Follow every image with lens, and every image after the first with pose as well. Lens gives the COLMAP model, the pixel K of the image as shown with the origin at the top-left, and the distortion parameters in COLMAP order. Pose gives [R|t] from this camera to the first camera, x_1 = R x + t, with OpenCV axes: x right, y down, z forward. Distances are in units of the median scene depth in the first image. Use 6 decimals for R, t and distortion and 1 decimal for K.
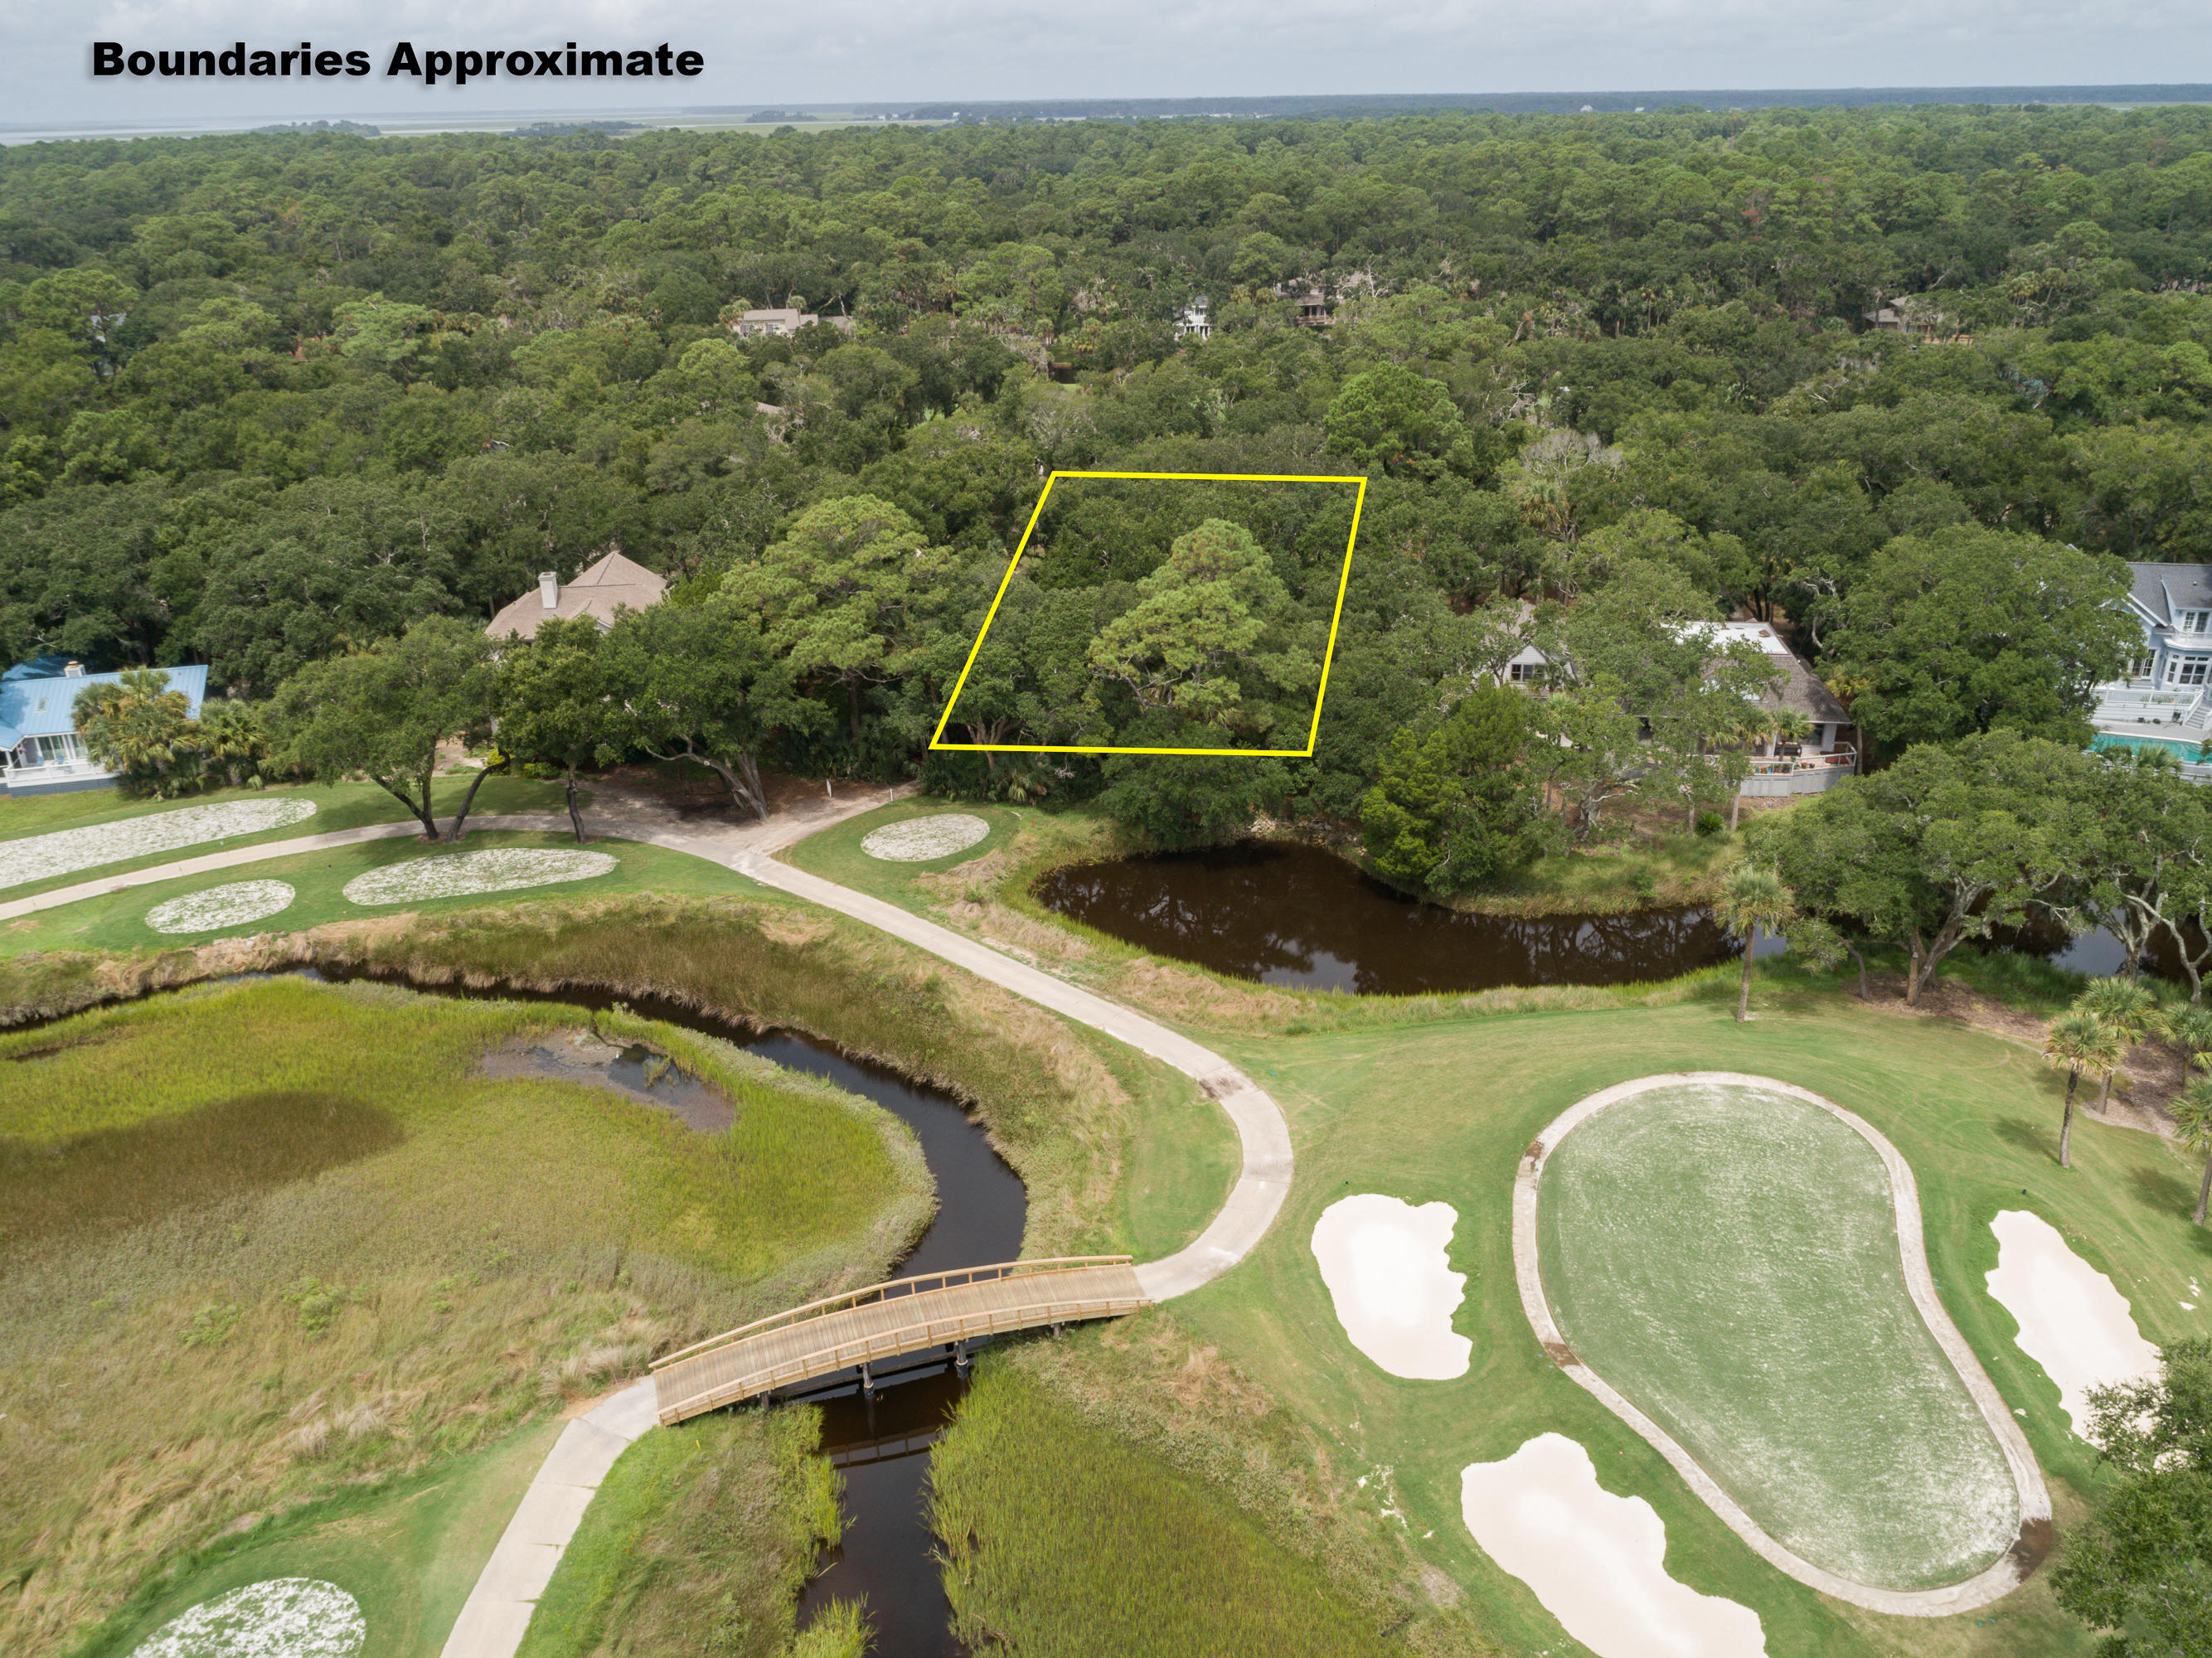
lens RADIAL K [[1674.4, 0, 1106.0], [0, 1674.4, 829.0], [0, 0, 1]] dist [-0.020909, 0.006078]
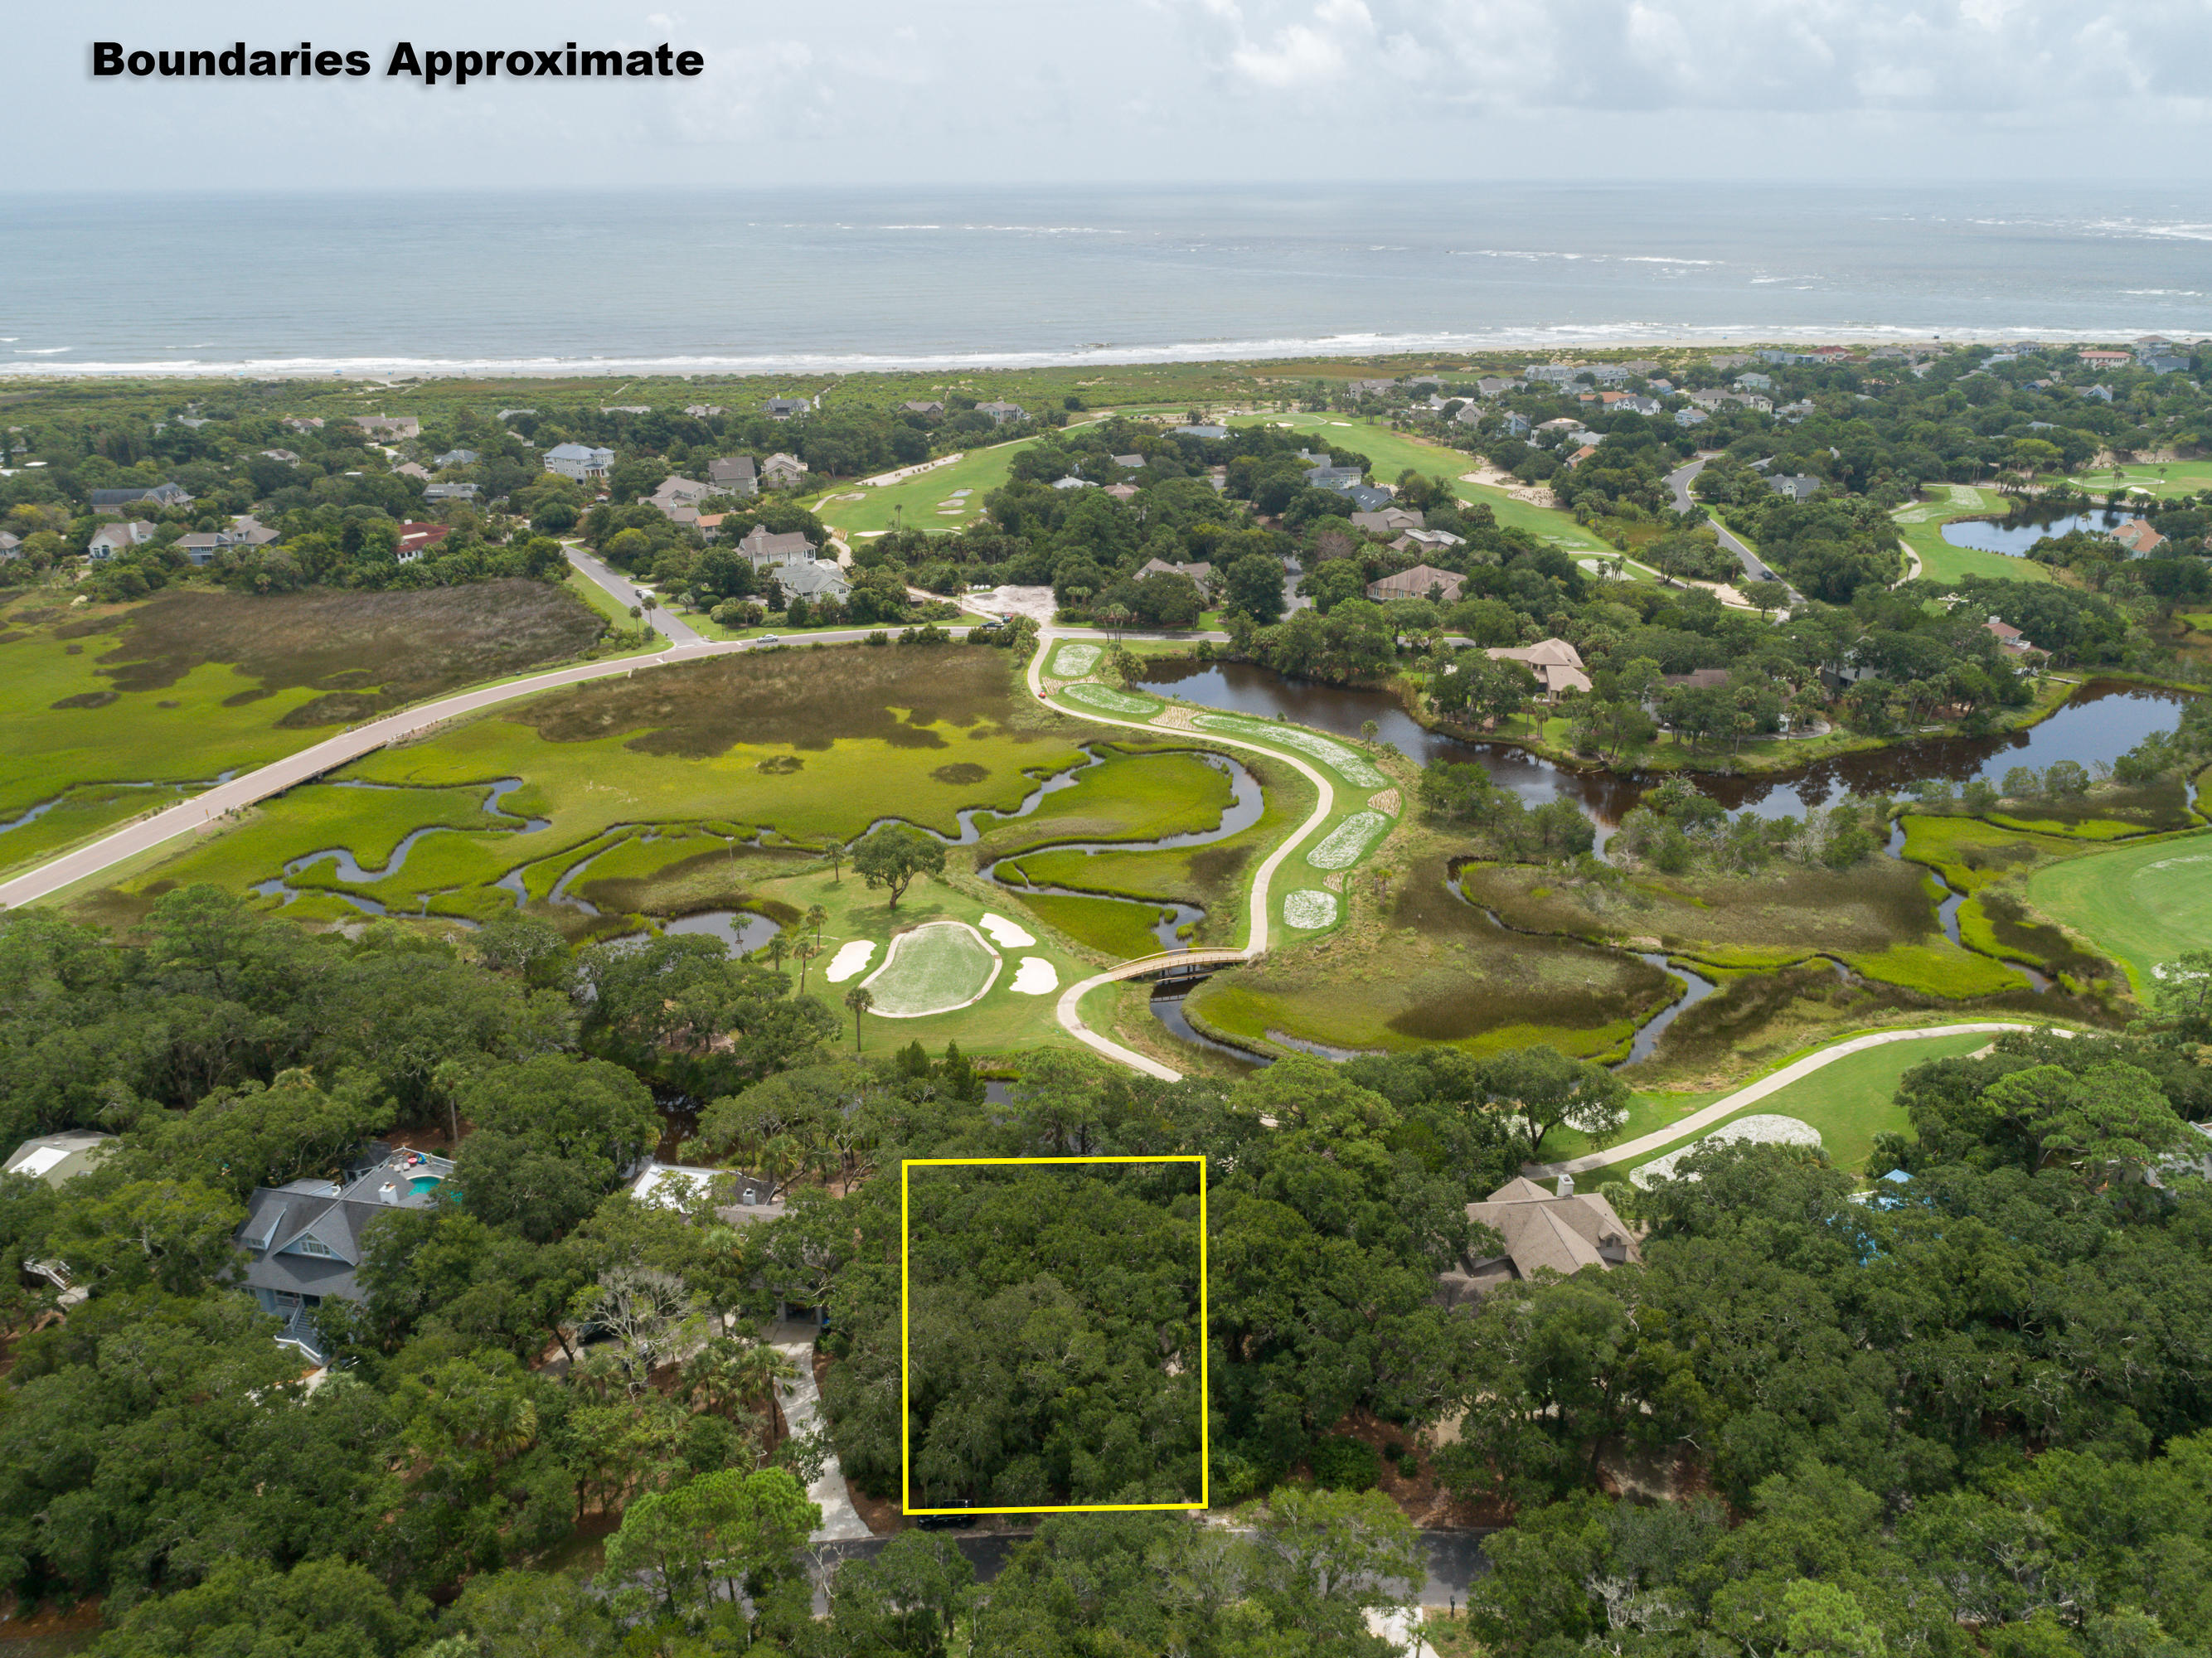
lens RADIAL K [[1674.4, 0, 1106.0], [0, 1674.4, 829.0], [0, 0, 1]] dist [-0.020909, 0.006078]
pose [[-0.999636, 0.022164, 0.015391, -0.015933], [0.026524, 0.702185, 0.711501, -1.471806], [0.004962, 0.711650, -0.702517, 2.004228]]
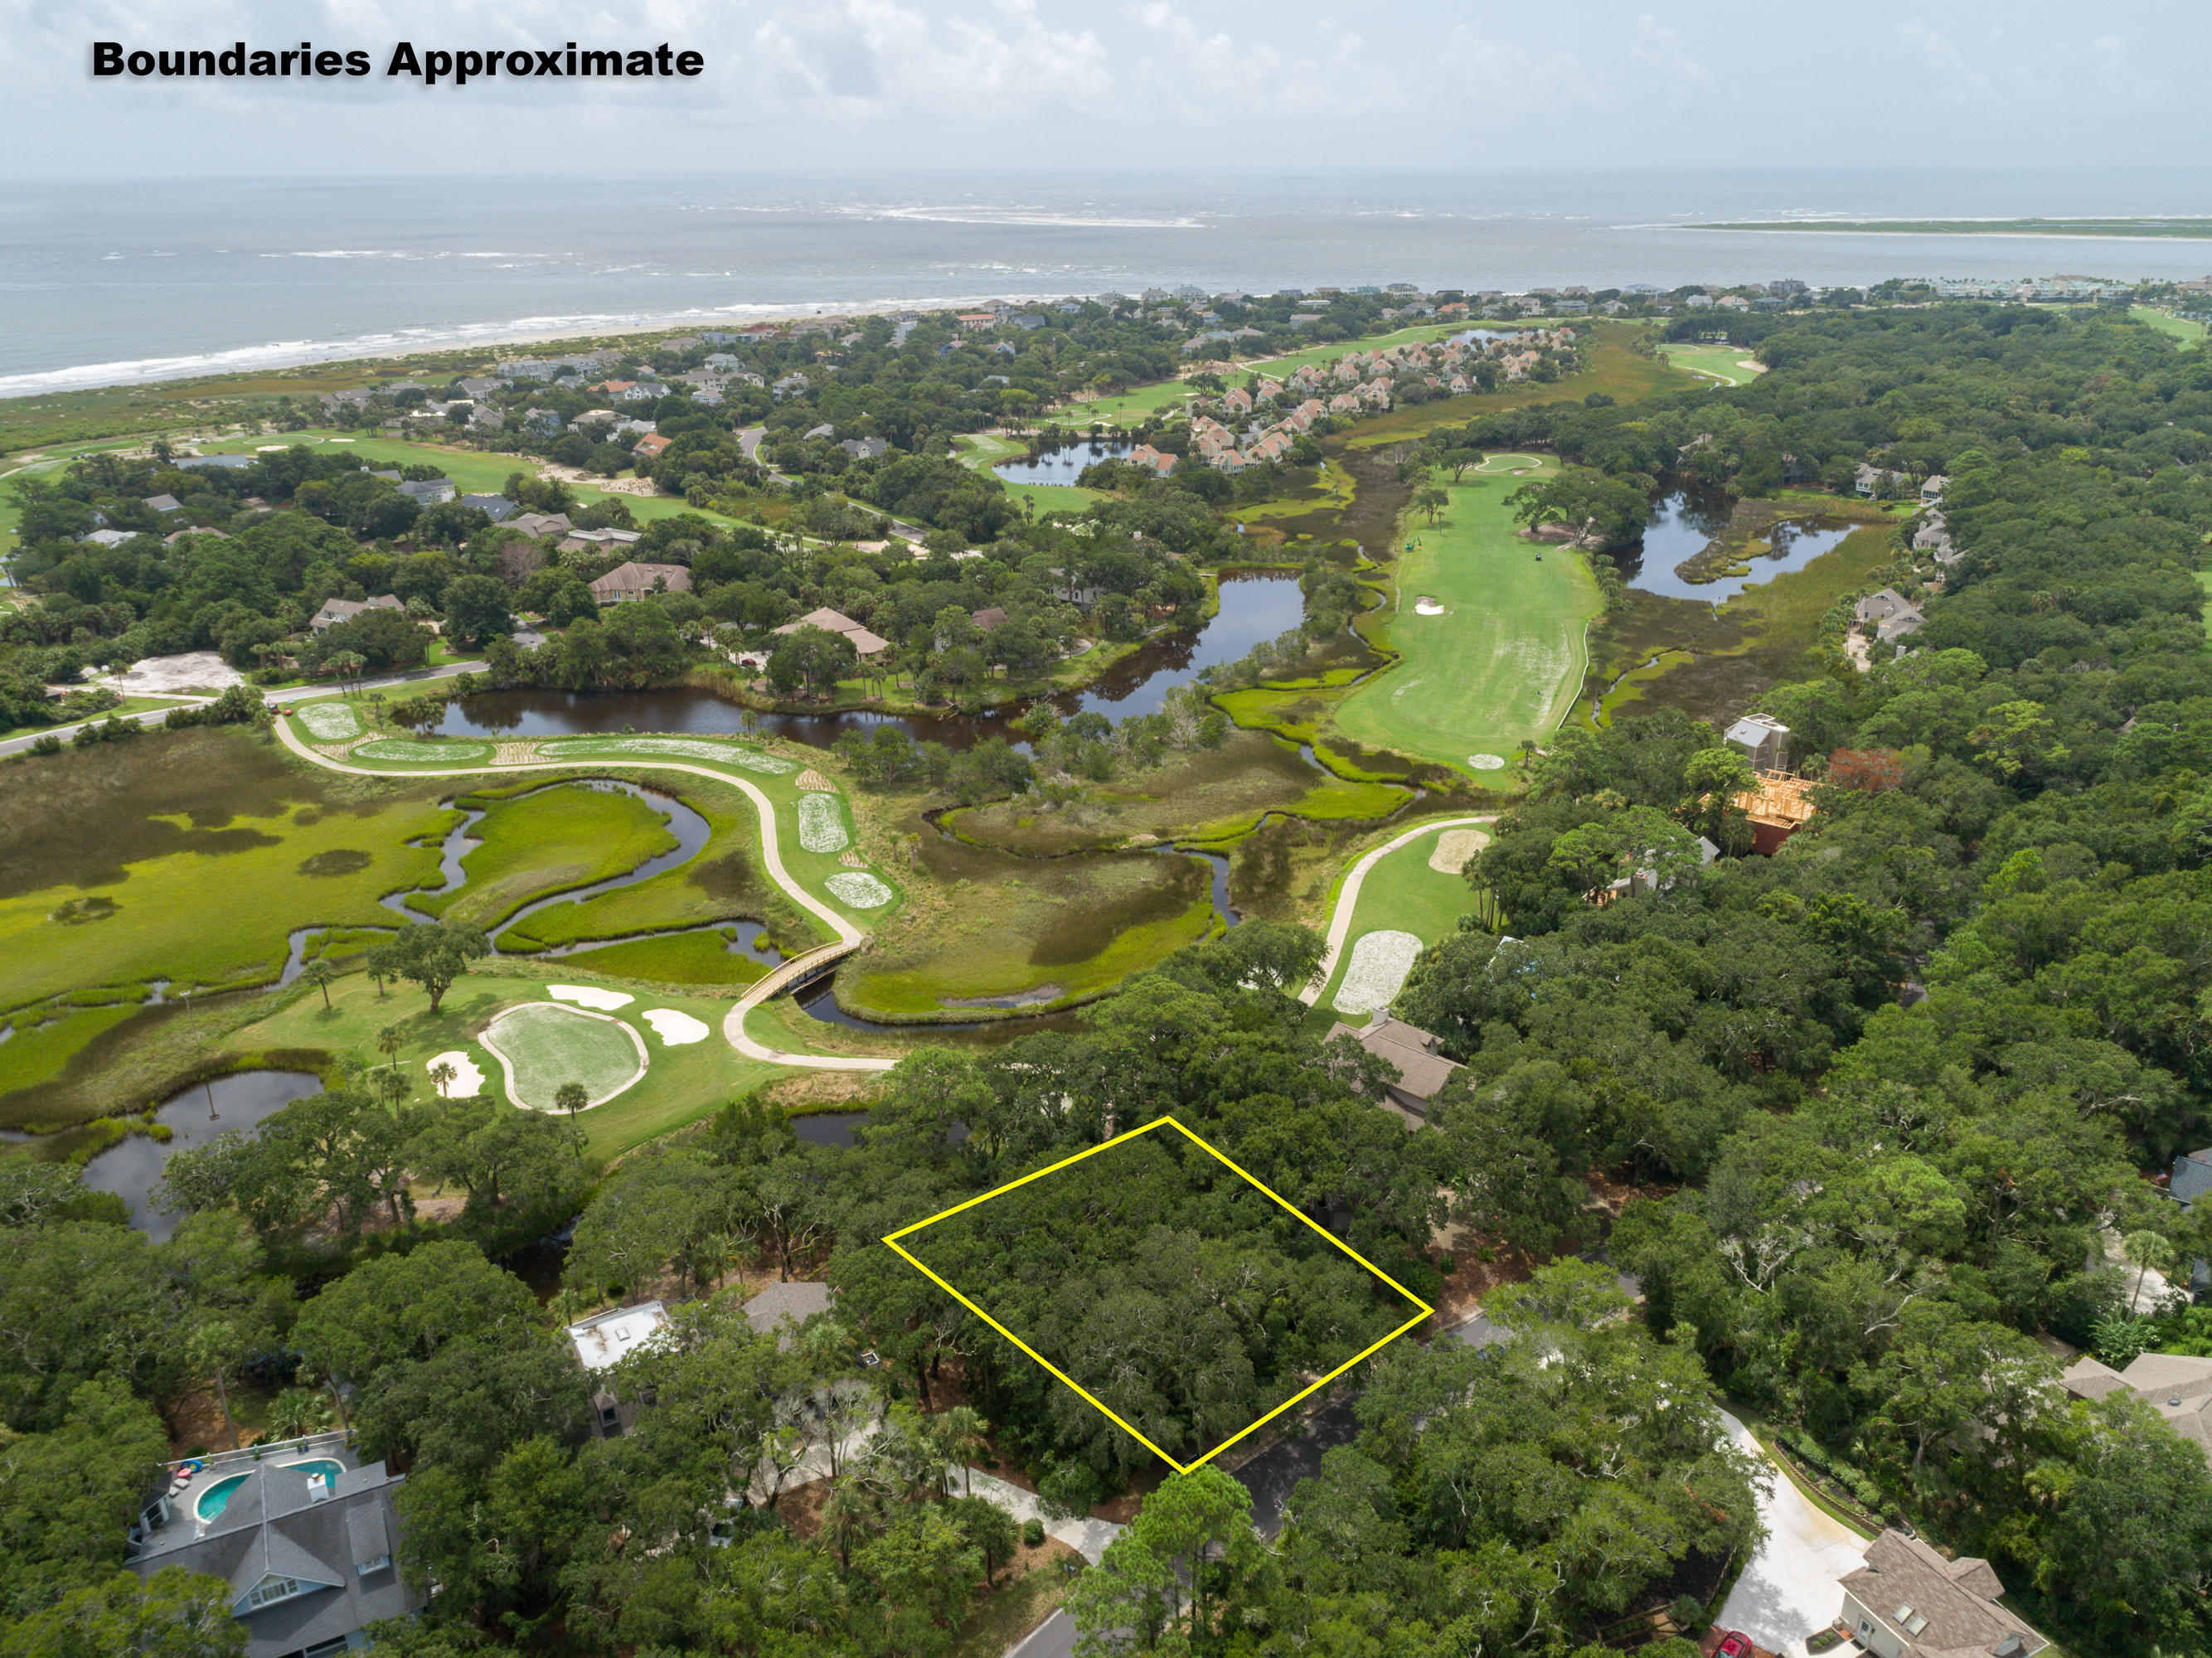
lens RADIAL K [[1674.4, 0, 1106.0], [0, 1674.4, 829.0], [0, 0, 1]] dist [-0.020909, 0.006078]
pose [[-0.779422, 0.255588, -0.571993, 0.780040], [-0.234491, 0.727621, 0.644656, -1.379144], [0.580961, 0.636586, -0.507191, 1.782501]]
